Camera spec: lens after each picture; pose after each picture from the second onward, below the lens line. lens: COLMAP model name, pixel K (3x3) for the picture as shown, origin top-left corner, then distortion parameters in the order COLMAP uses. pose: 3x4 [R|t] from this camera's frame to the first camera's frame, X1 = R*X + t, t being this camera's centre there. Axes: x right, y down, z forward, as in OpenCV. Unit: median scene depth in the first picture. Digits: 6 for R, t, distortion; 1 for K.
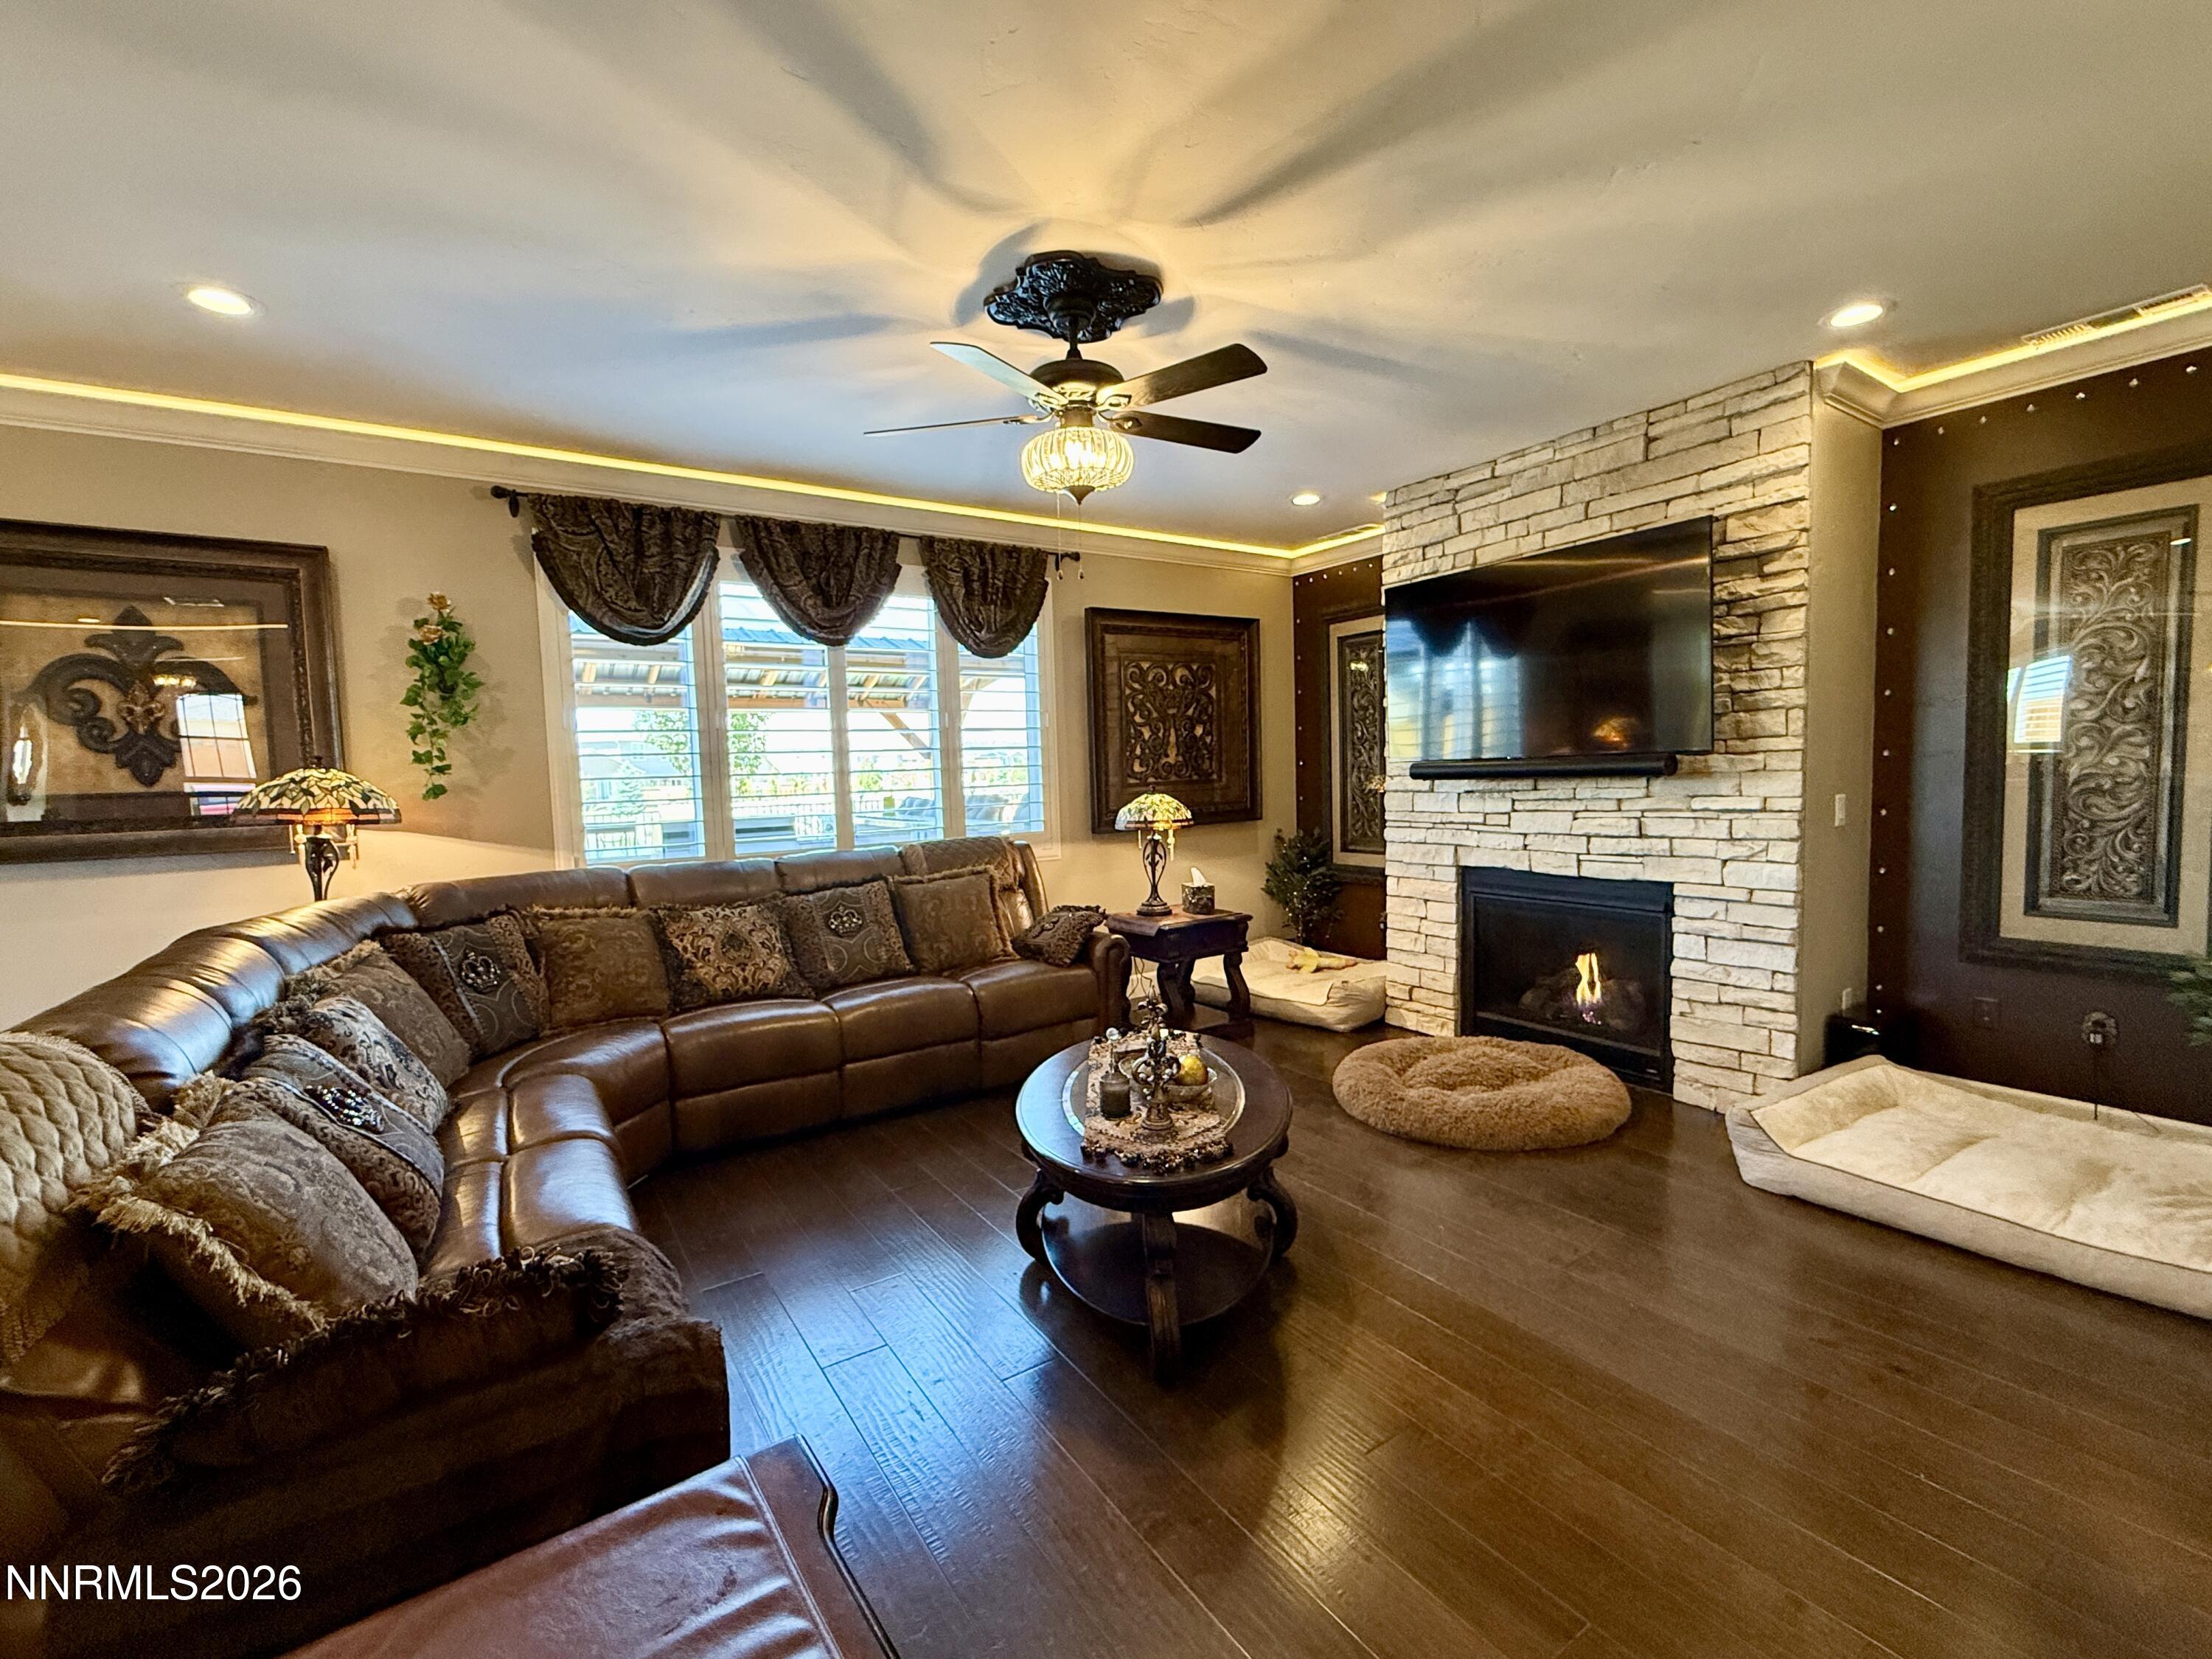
lens RADIAL K [[953.1, 0, 1098.8], [0, 953.1, 831.1], [0, 0, 1]] dist [0.000780, -0.000072]
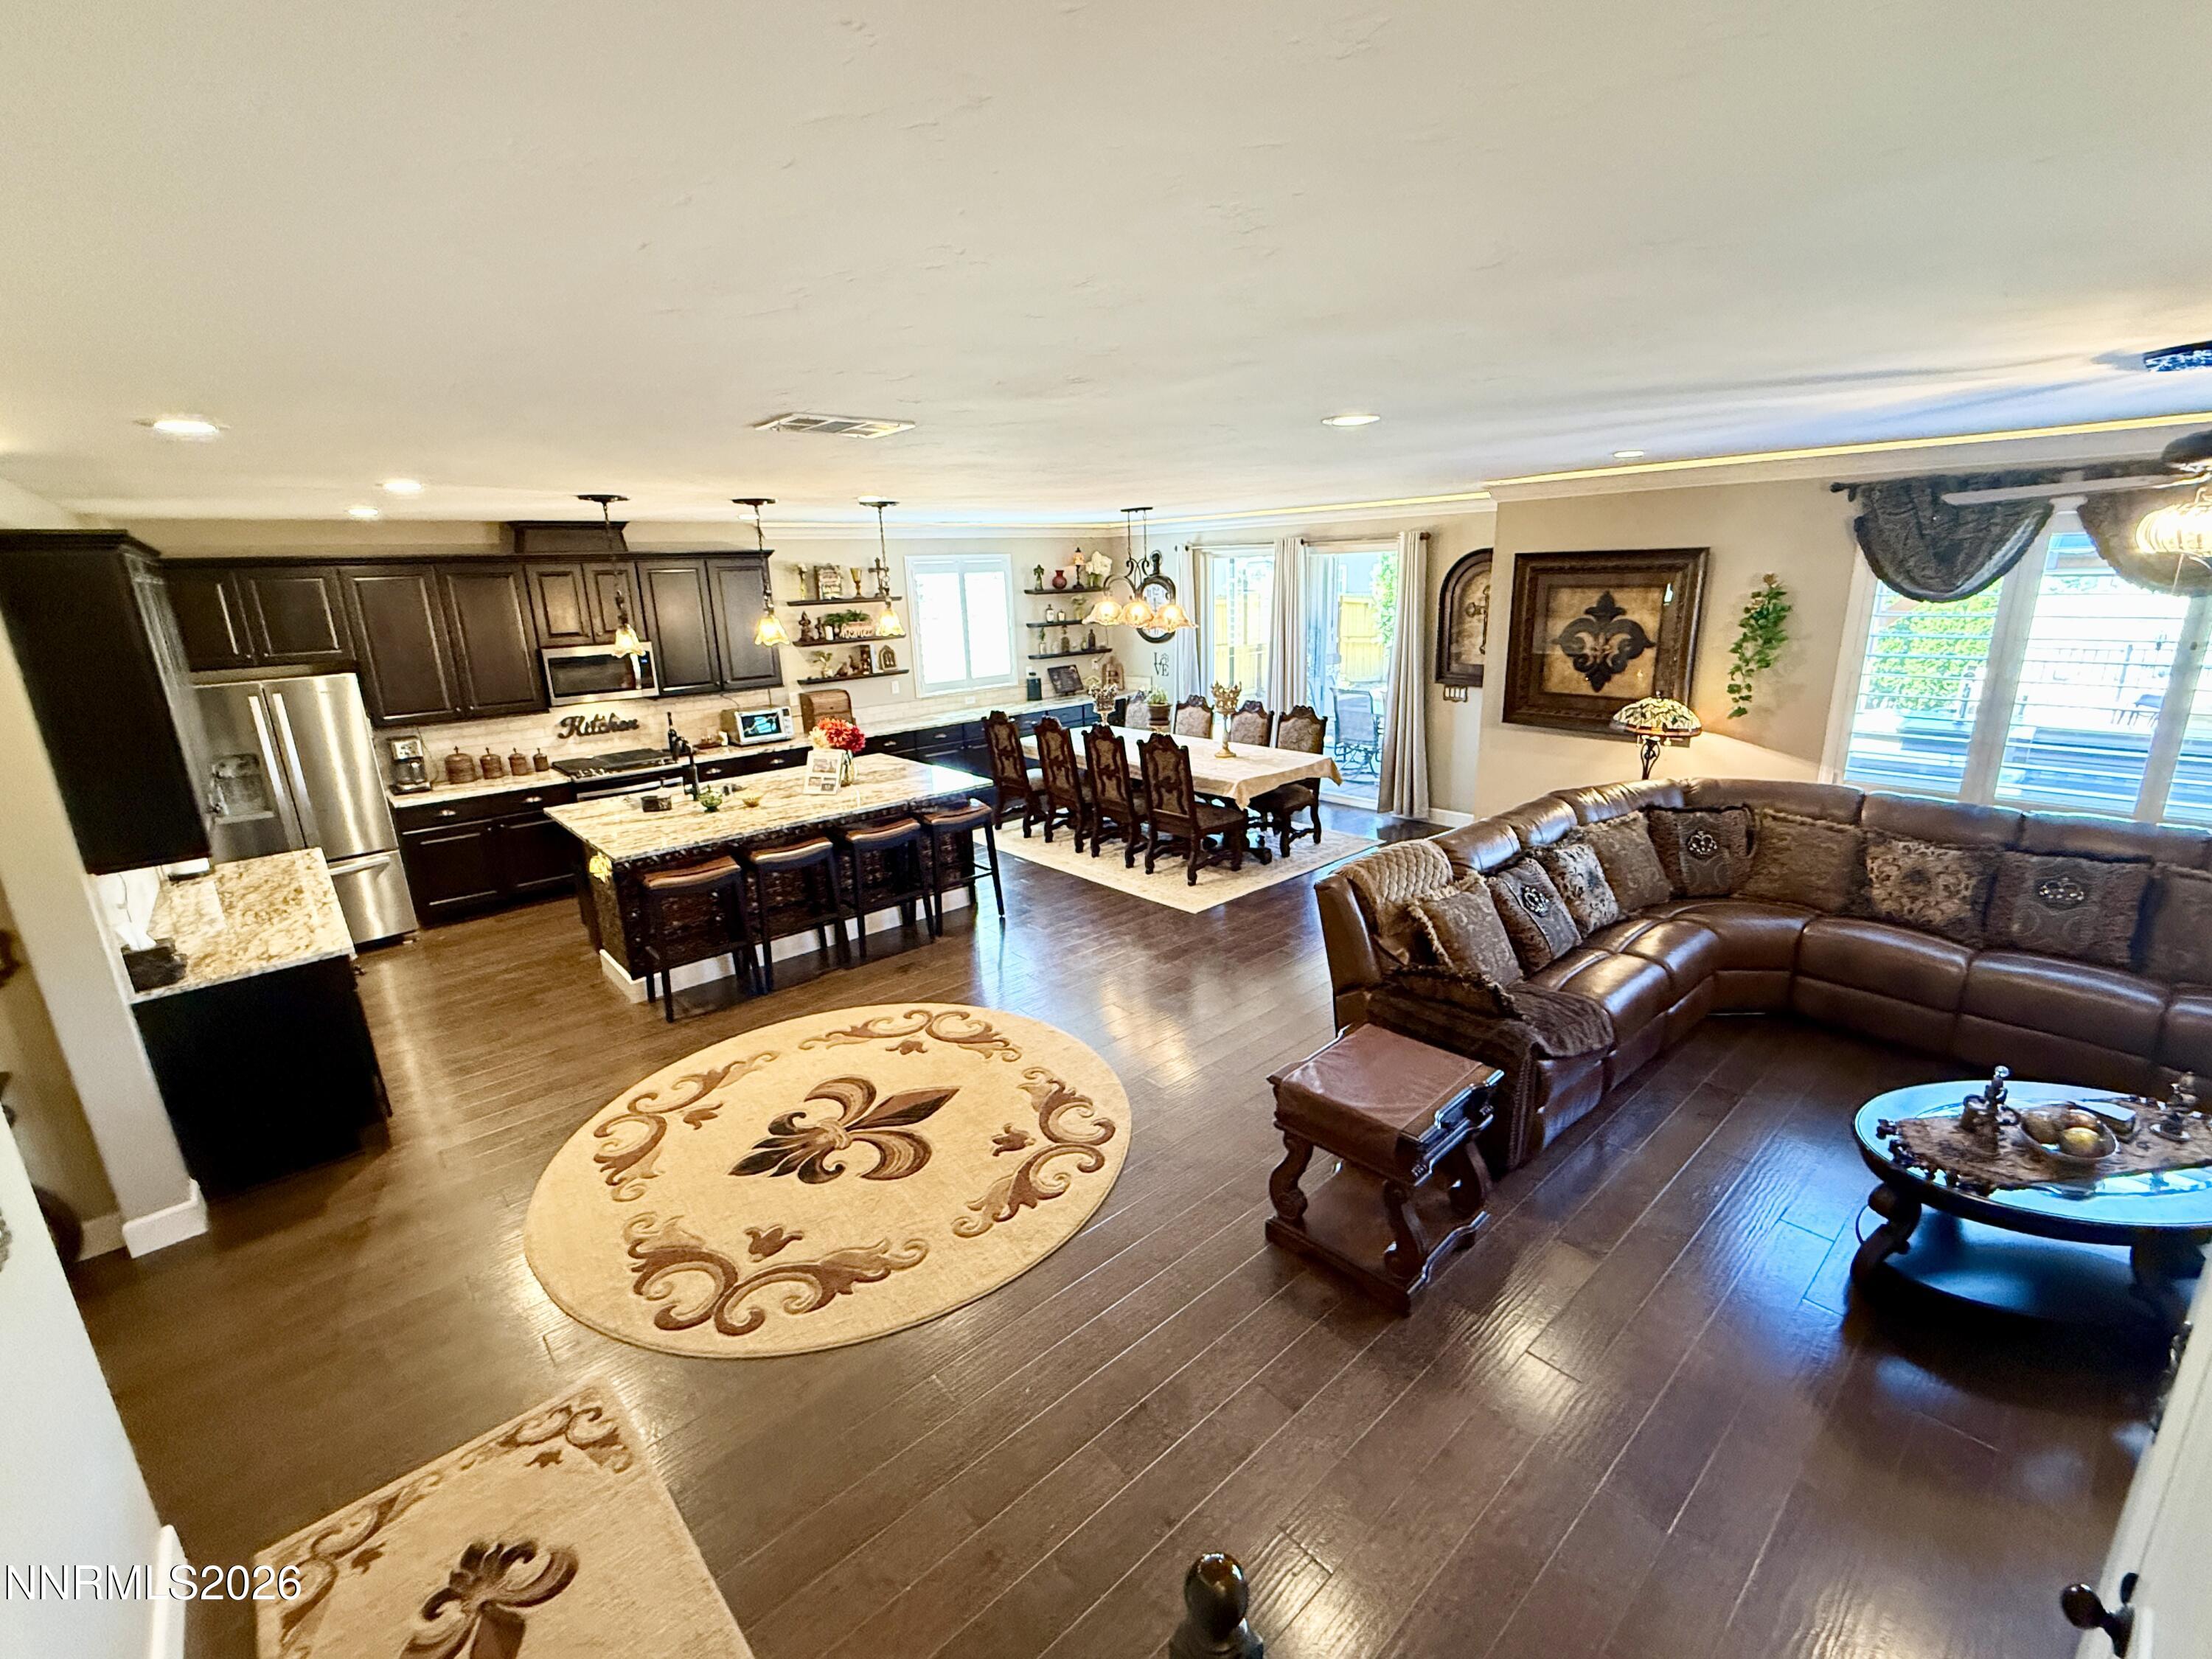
lens RADIAL K [[953.1, 0, 1104.6], [0, 953.1, 834.0], [0, 0, 1]] dist [0.000780, -0.000072]
pose [[0.140761, 0.288966, -0.946935, 0.539292], [-0.039941, 0.957336, 0.286202, -0.217126], [0.989238, -0.002464, 0.146298, -0.154739]]
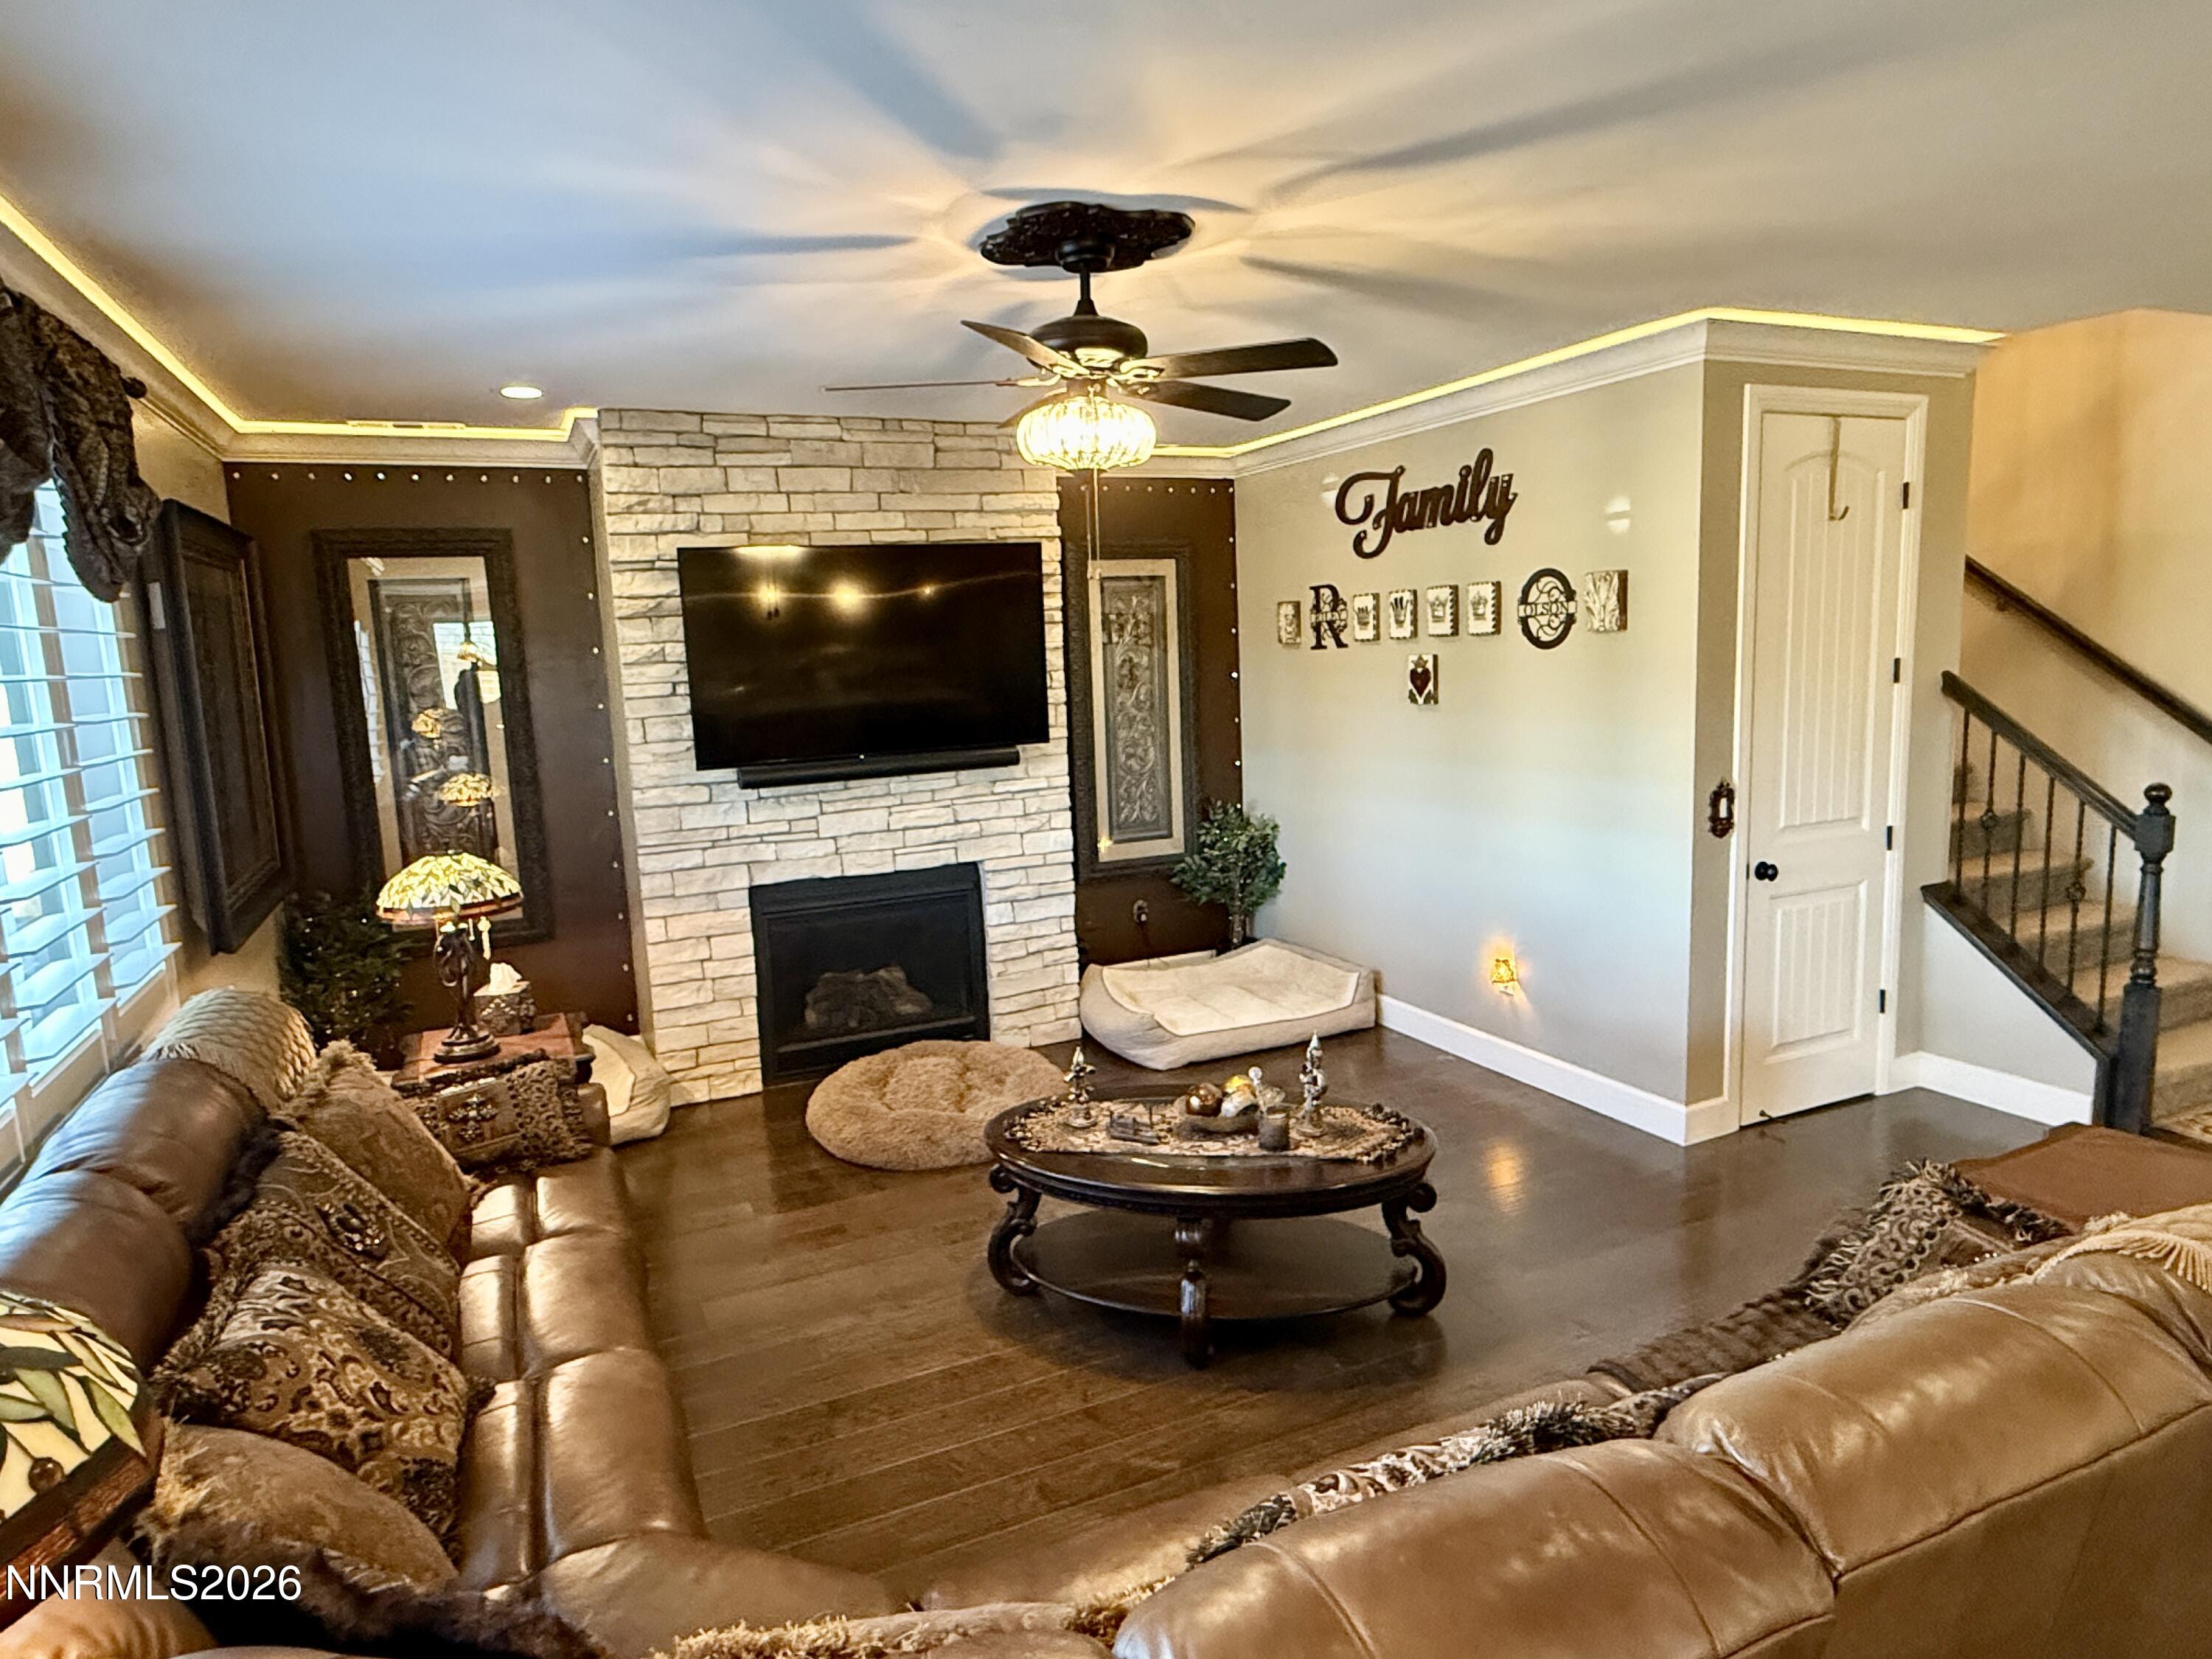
lens RADIAL K [[1299.4, 0, 1091.6], [0, 1299.4, 832.7], [0, 0, 1]] dist [0.002769, -0.002974]
pose [[0.159367, -0.123748, 0.979433, -0.783502], [0.100972, 0.988953, 0.108521, -0.118530], [-0.982042, 0.081601, 0.170102, 0.567087]]
